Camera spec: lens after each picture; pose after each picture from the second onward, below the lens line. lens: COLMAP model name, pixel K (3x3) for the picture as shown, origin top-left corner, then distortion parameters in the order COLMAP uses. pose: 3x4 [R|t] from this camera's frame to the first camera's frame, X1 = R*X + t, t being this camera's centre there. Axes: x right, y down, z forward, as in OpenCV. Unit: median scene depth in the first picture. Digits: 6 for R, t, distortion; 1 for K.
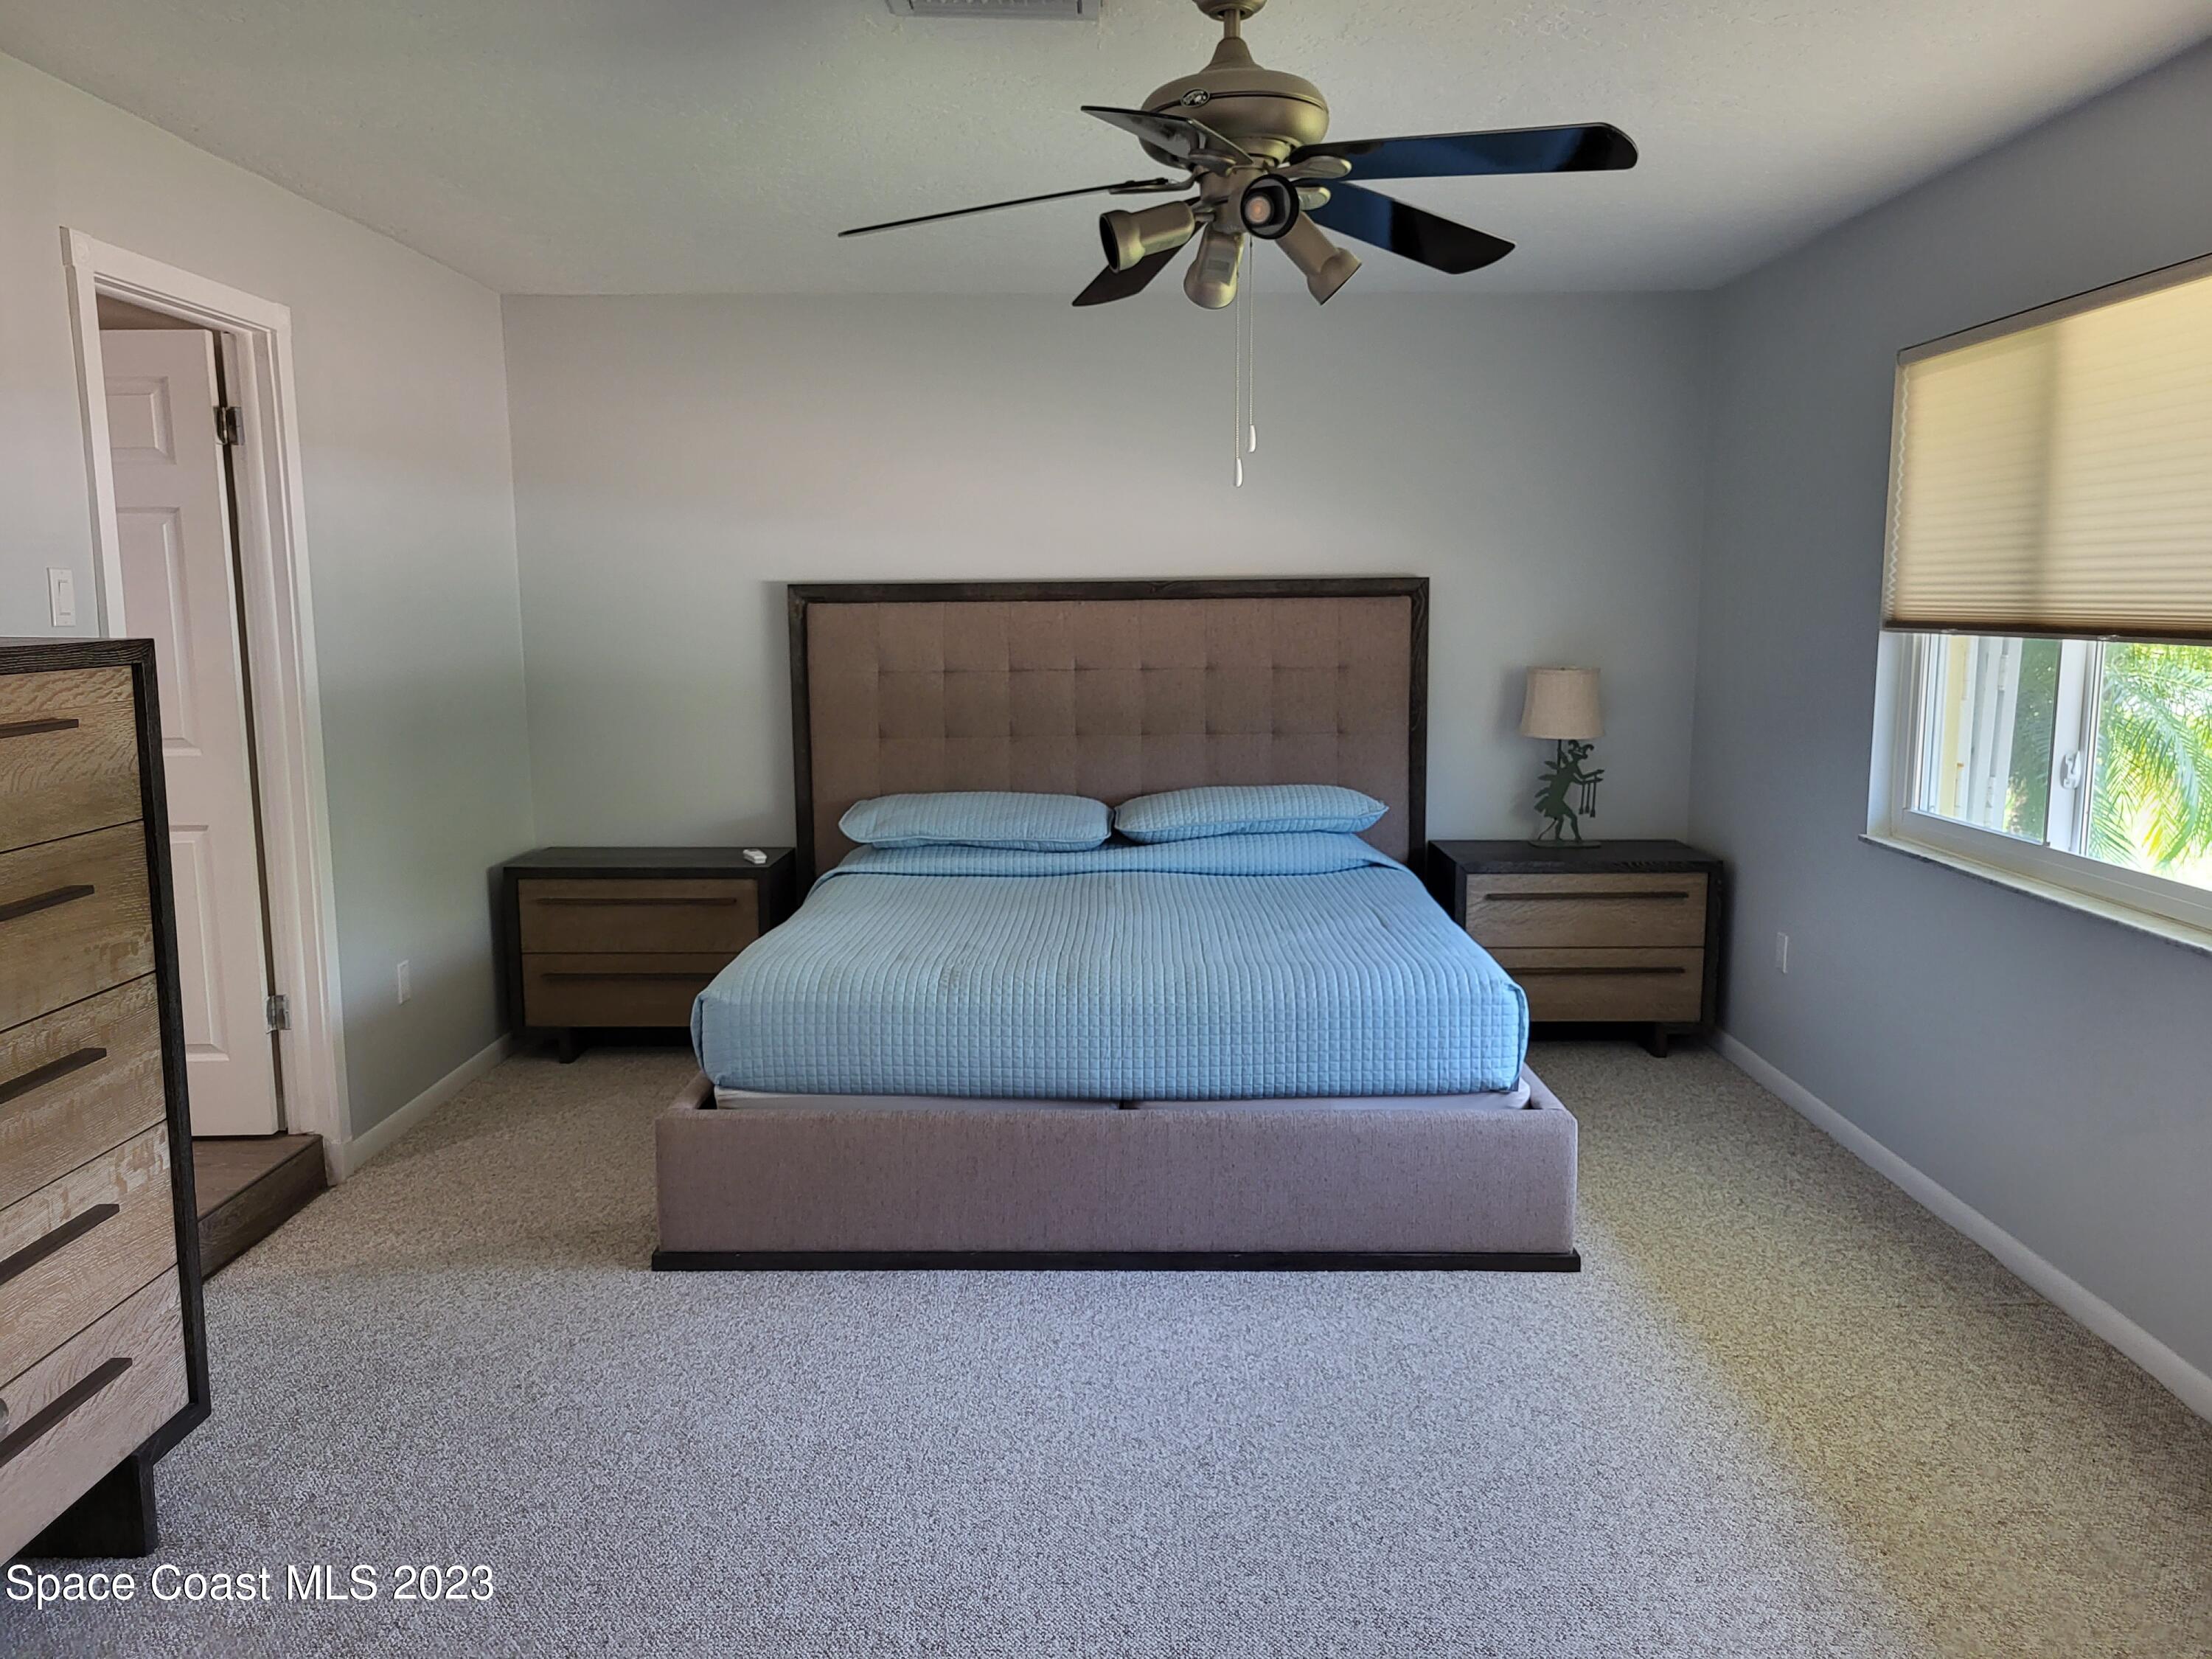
lens RADIAL K [[1683.8, 0, 1108.5], [0, 1683.8, 839.0], [0, 0, 1]] dist [0.031712, 0.000532]
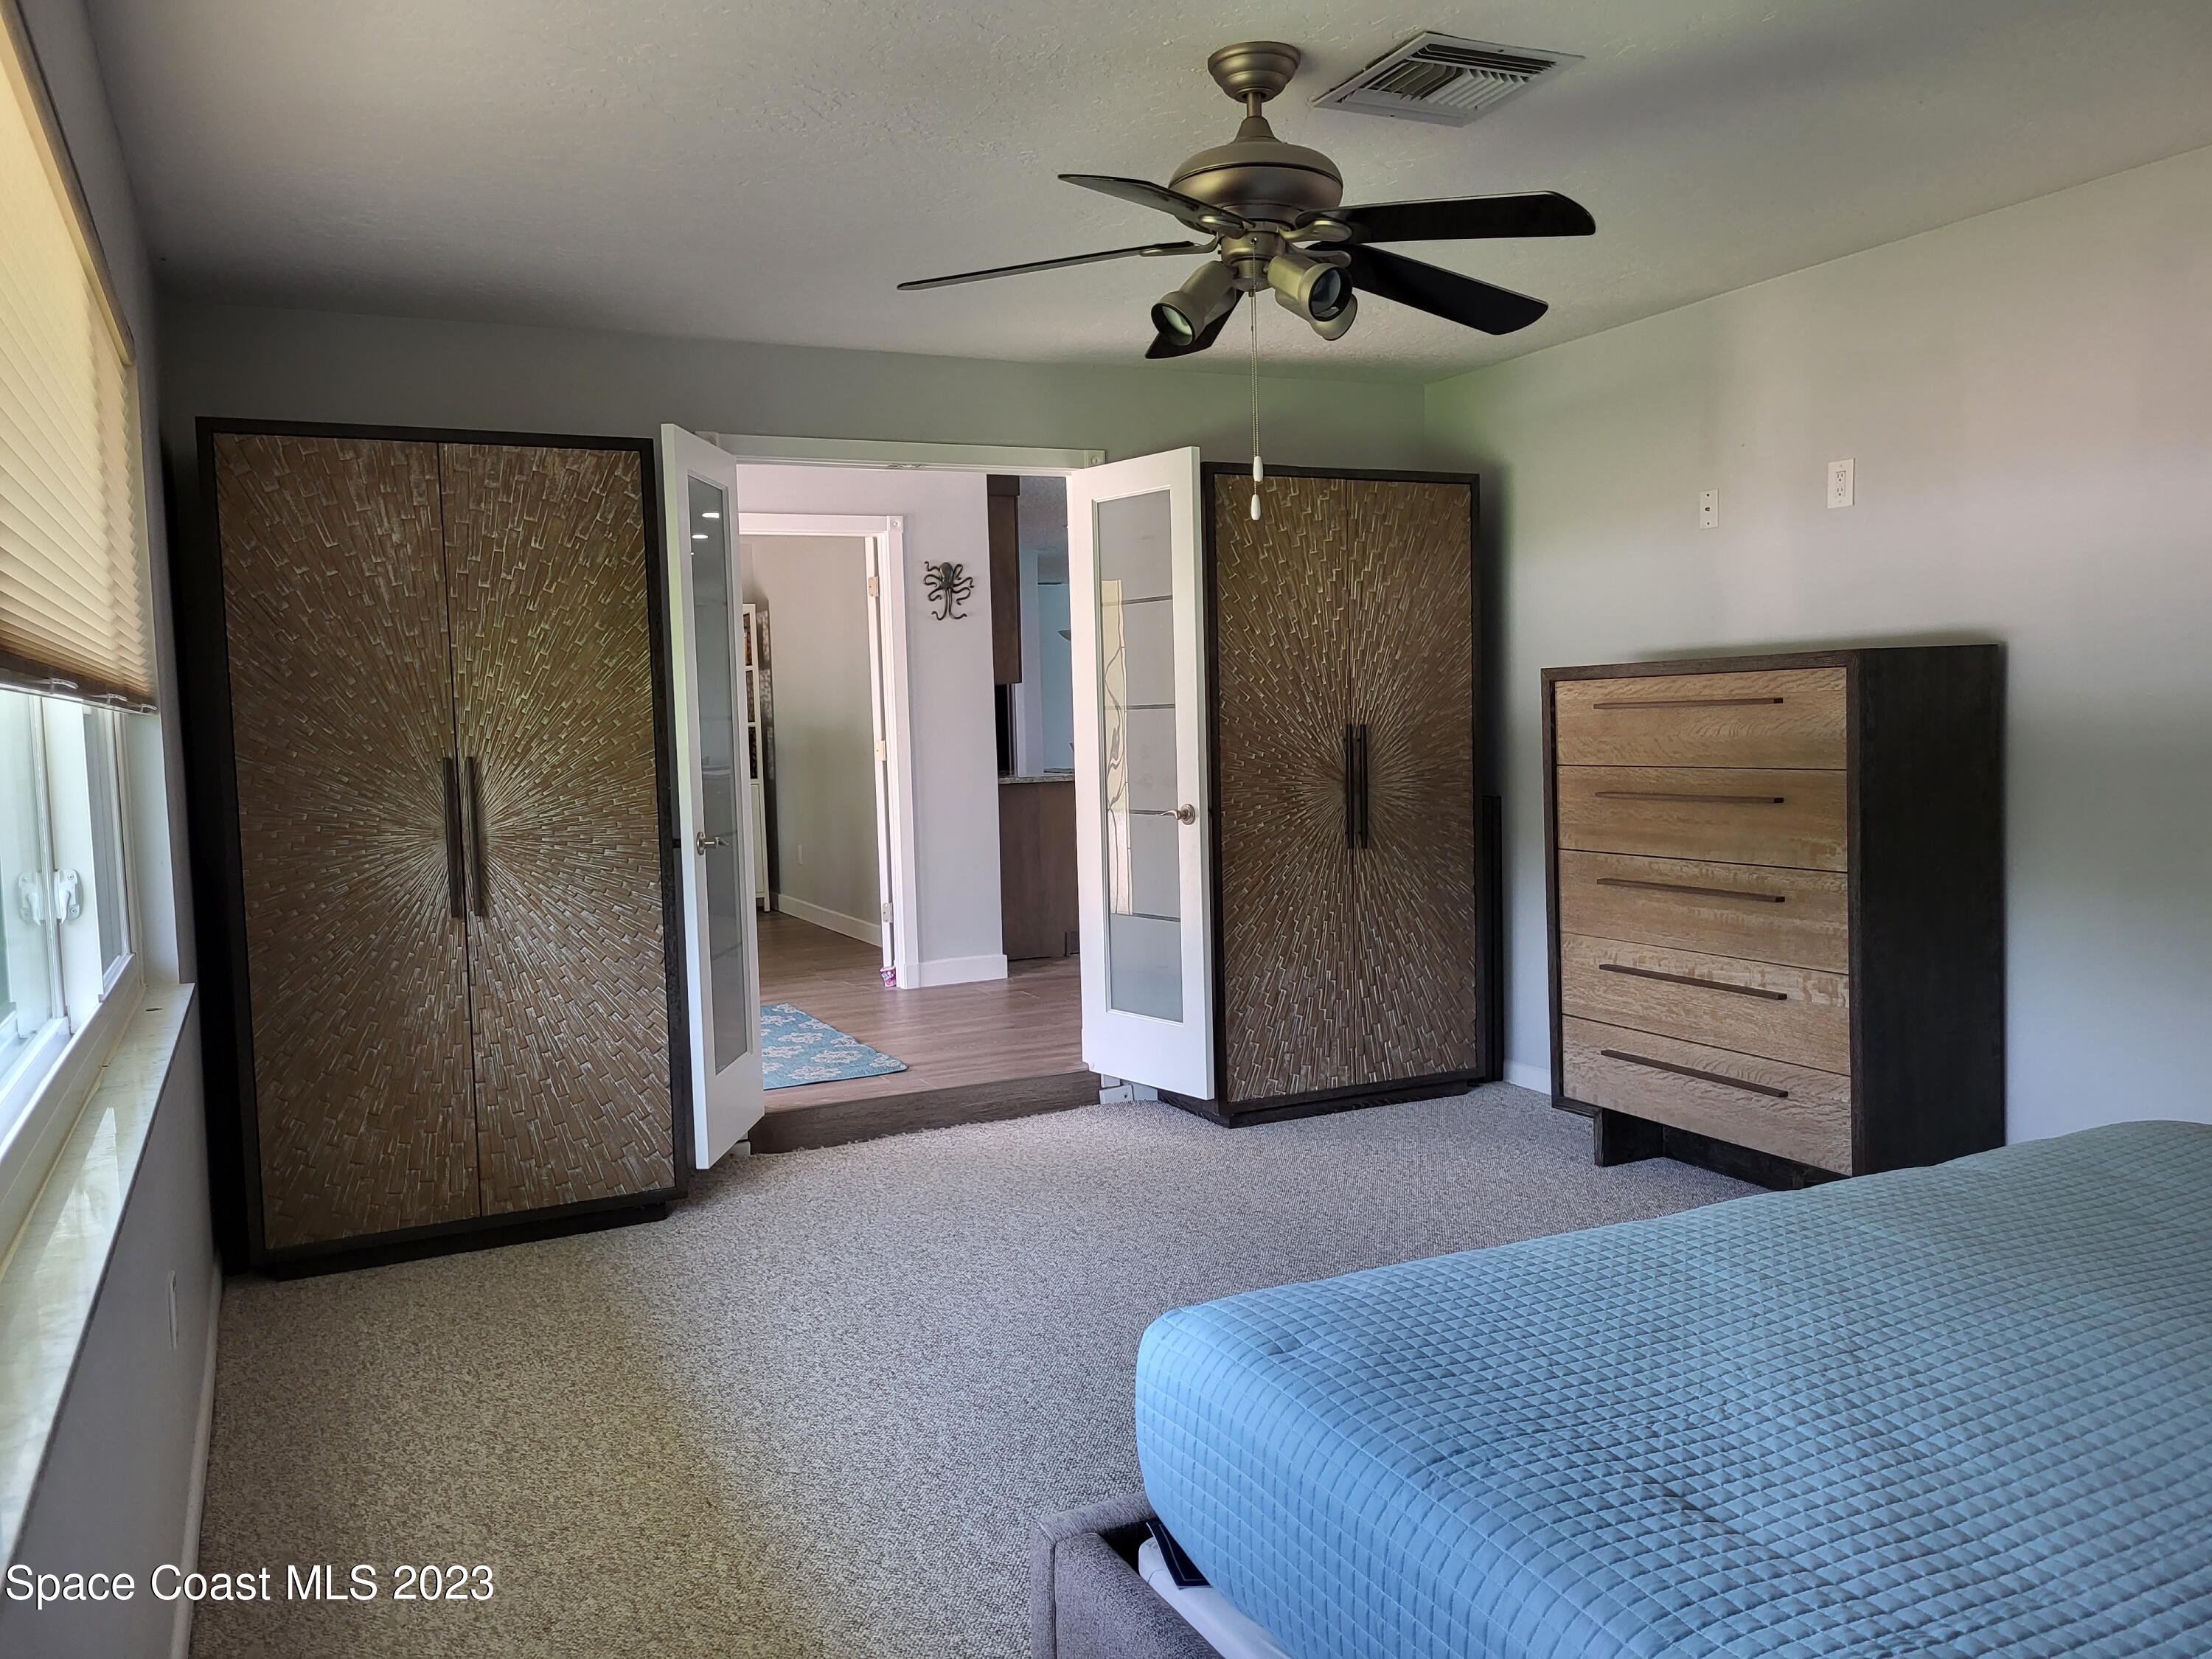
lens RADIAL K [[1679.2, 0, 1106.0], [0, 1679.2, 829.5], [0, 0, 1]] dist [0.036438, 0.001565]
pose [[-0.895435, 0.062438, -0.440791, 0.418400], [-0.029354, 0.979681, 0.198401, -0.145848], [0.444223, 0.190594, -0.875408, 1.250319]]
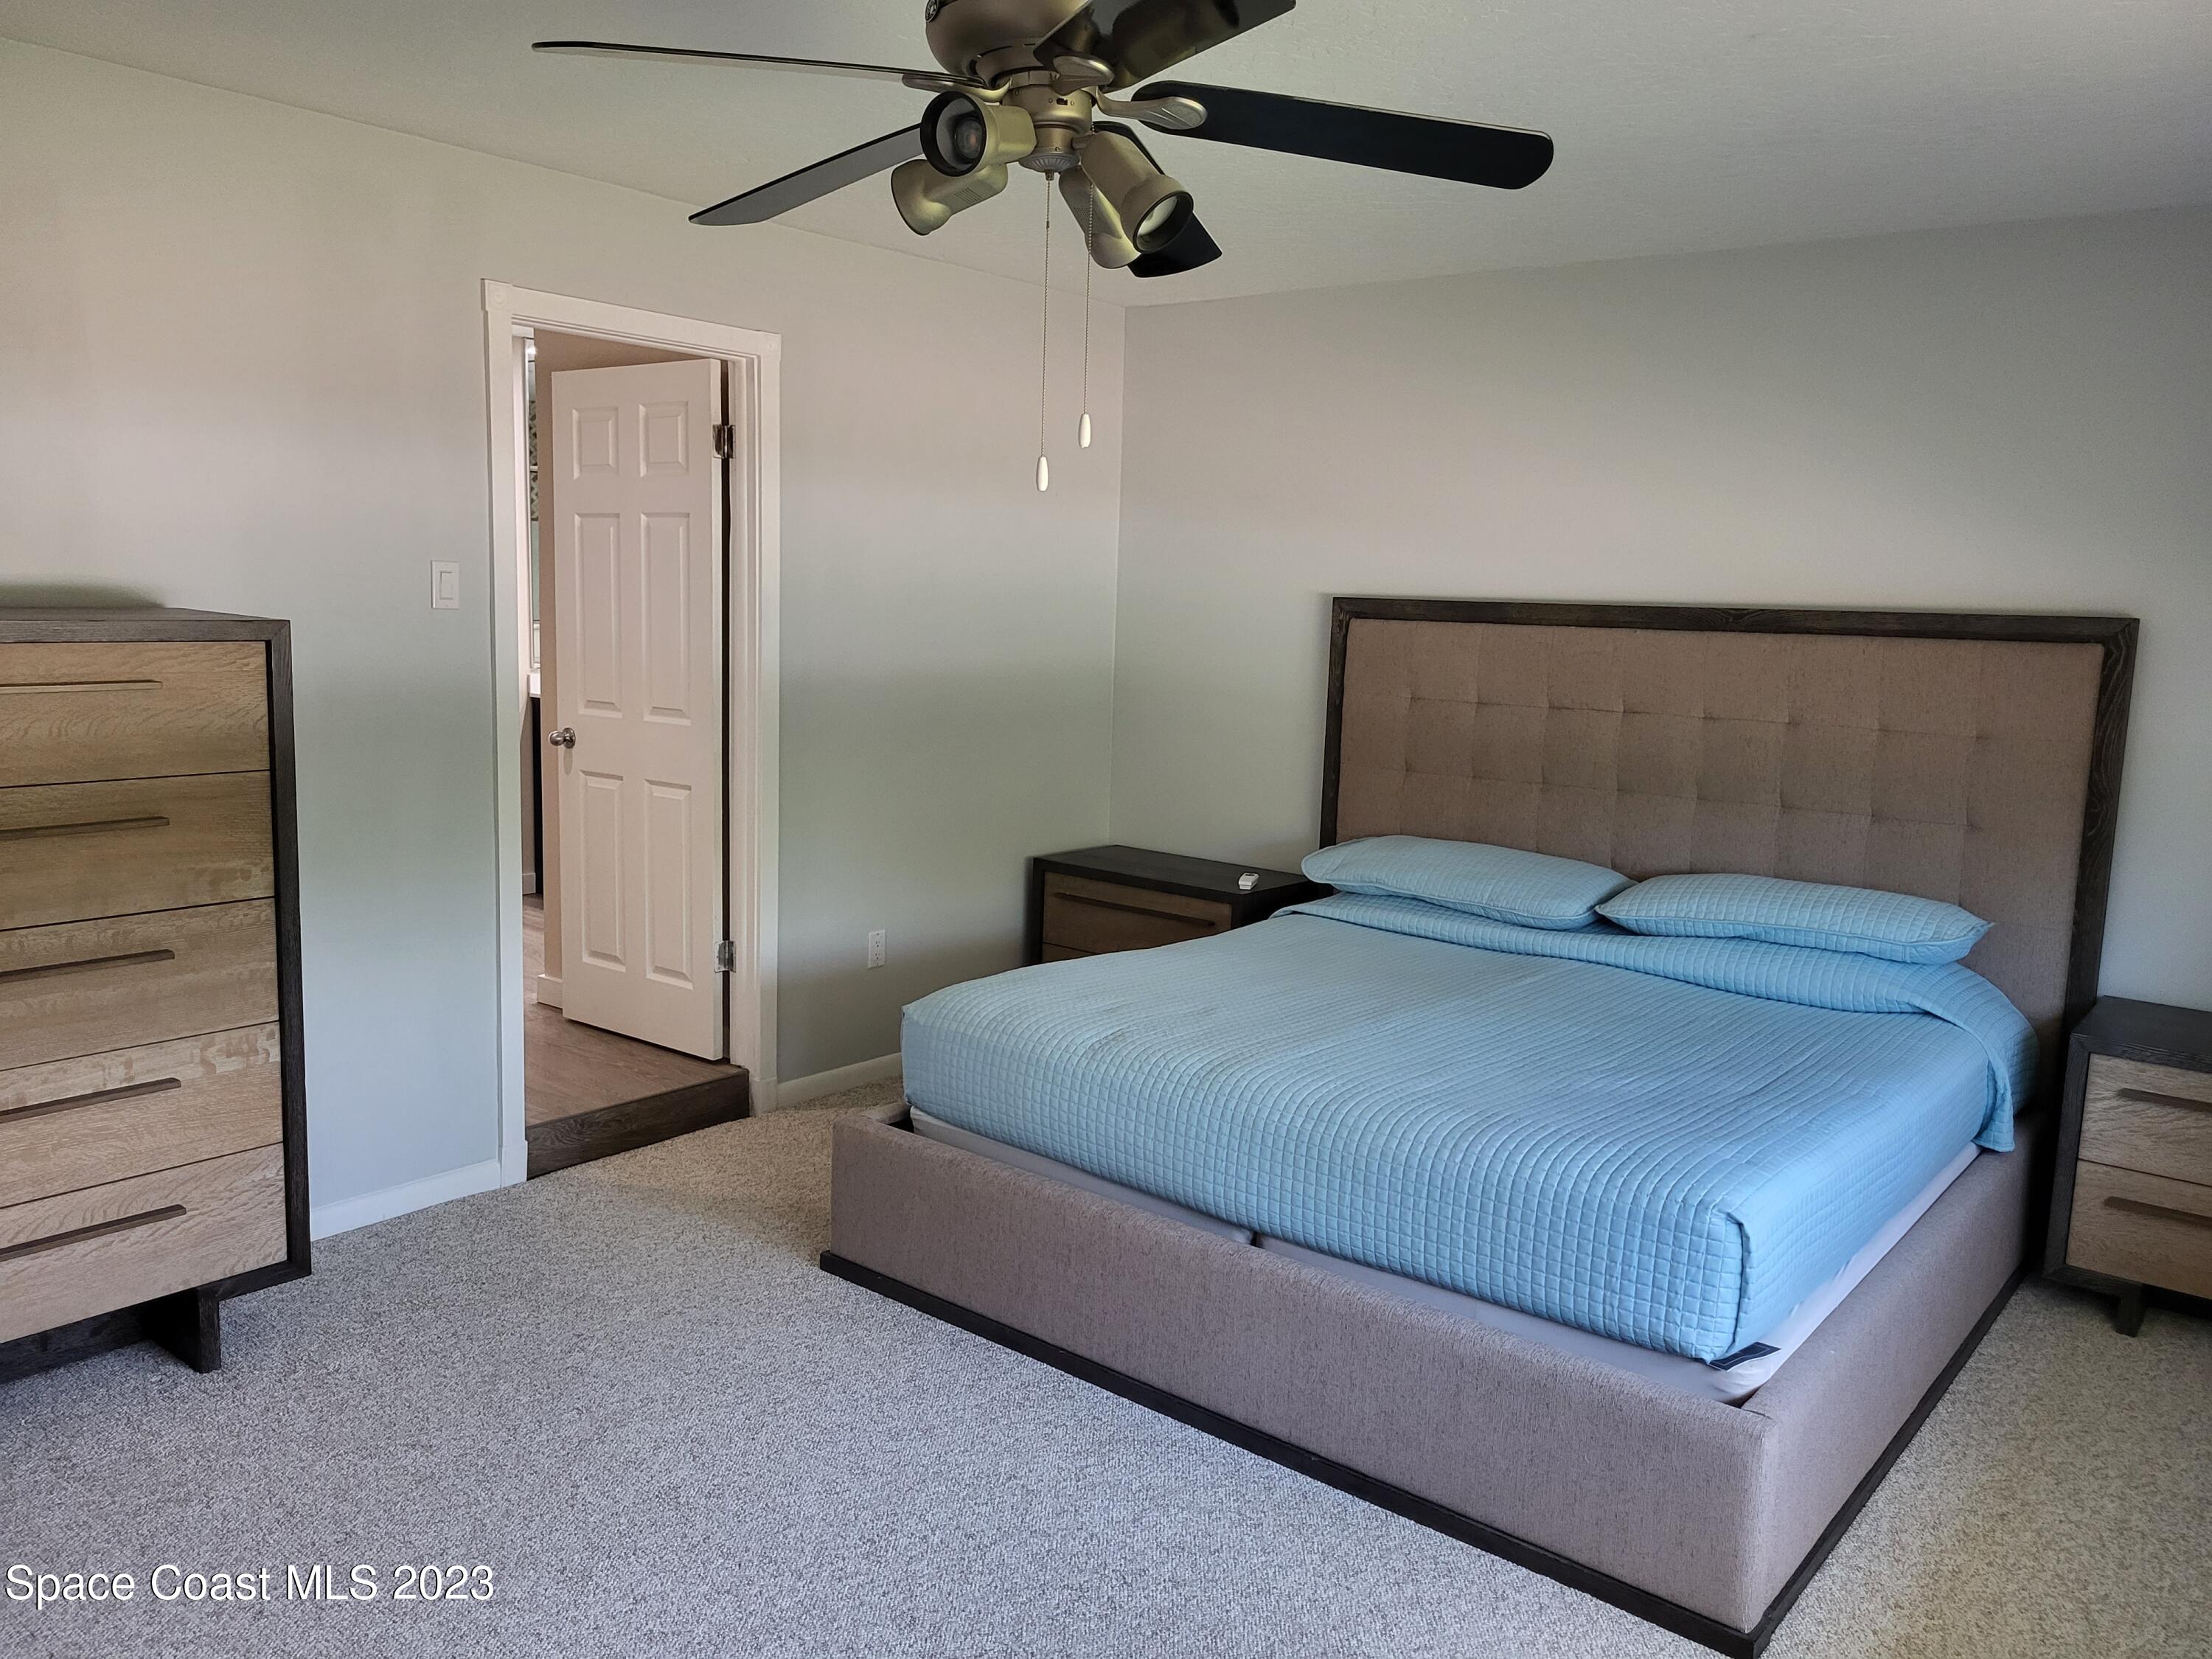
lens RADIAL K [[1679.2, 0, 1106.0], [0, 1679.2, 829.5], [0, 0, 1]] dist [0.036438, 0.001565]
pose [[0.780606, 0.121425, -0.613115, 0.390855], [-0.126531, 0.991337, 0.035234, -0.053626], [0.612082, 0.050074, 0.789207, 0.259845]]
